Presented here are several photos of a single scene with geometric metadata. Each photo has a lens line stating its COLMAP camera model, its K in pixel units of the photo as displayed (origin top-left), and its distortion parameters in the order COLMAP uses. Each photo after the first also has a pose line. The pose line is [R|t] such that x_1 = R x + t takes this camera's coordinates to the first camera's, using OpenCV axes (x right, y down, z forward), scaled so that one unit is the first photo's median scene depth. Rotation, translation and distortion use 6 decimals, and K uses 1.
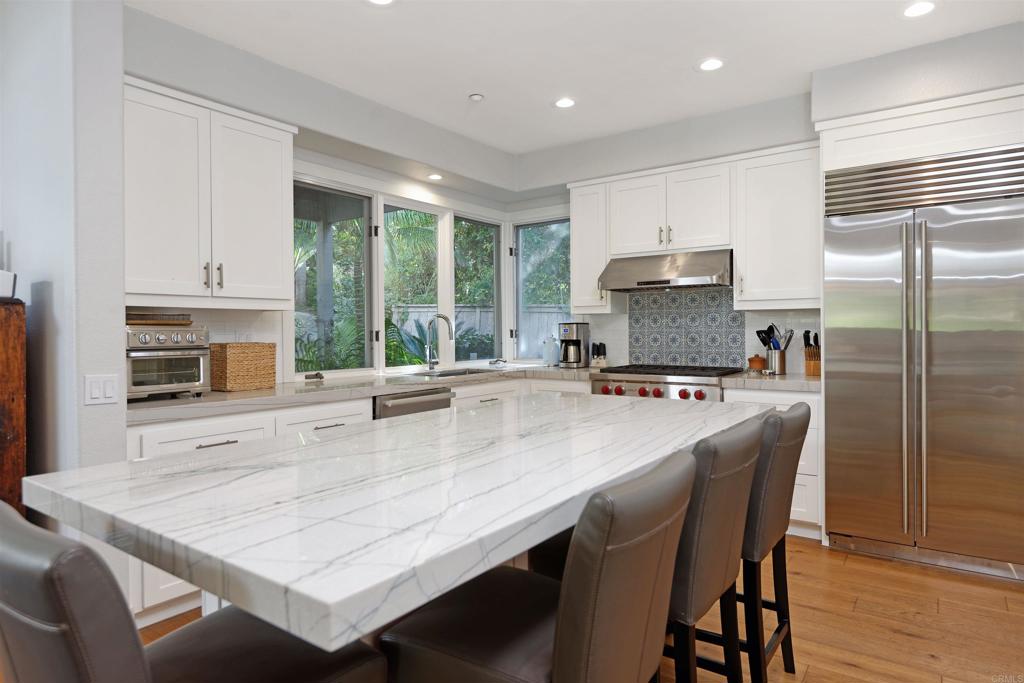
lens RADIAL K [[618.5, 0, 512.0], [0, 618.5, 341.5], [0, 0, 1]] dist [-0.002445, -0.000462]
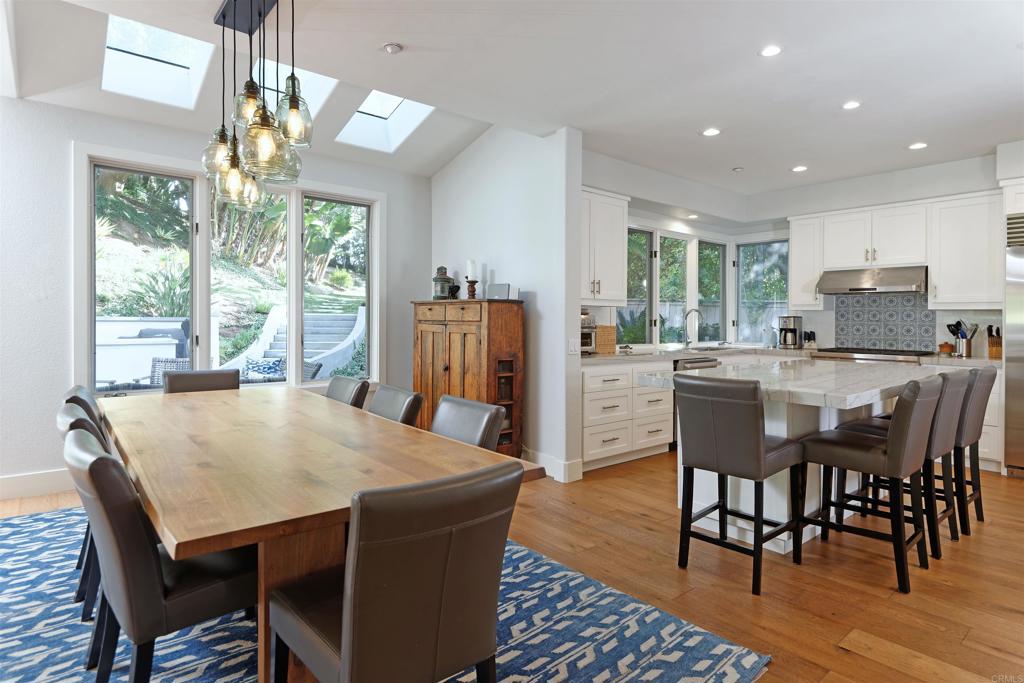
lens RADIAL K [[567.0, 0, 497.9], [0, 567.0, 322.2], [0, 0, 1]] dist [-0.002857, -0.001457]
pose [[0.965884, 0.019062, -0.258273, -0.230068], [-0.022369, 0.999701, -0.009872, 0.011395], [0.258007, 0.015313, 0.966022, -0.447240]]
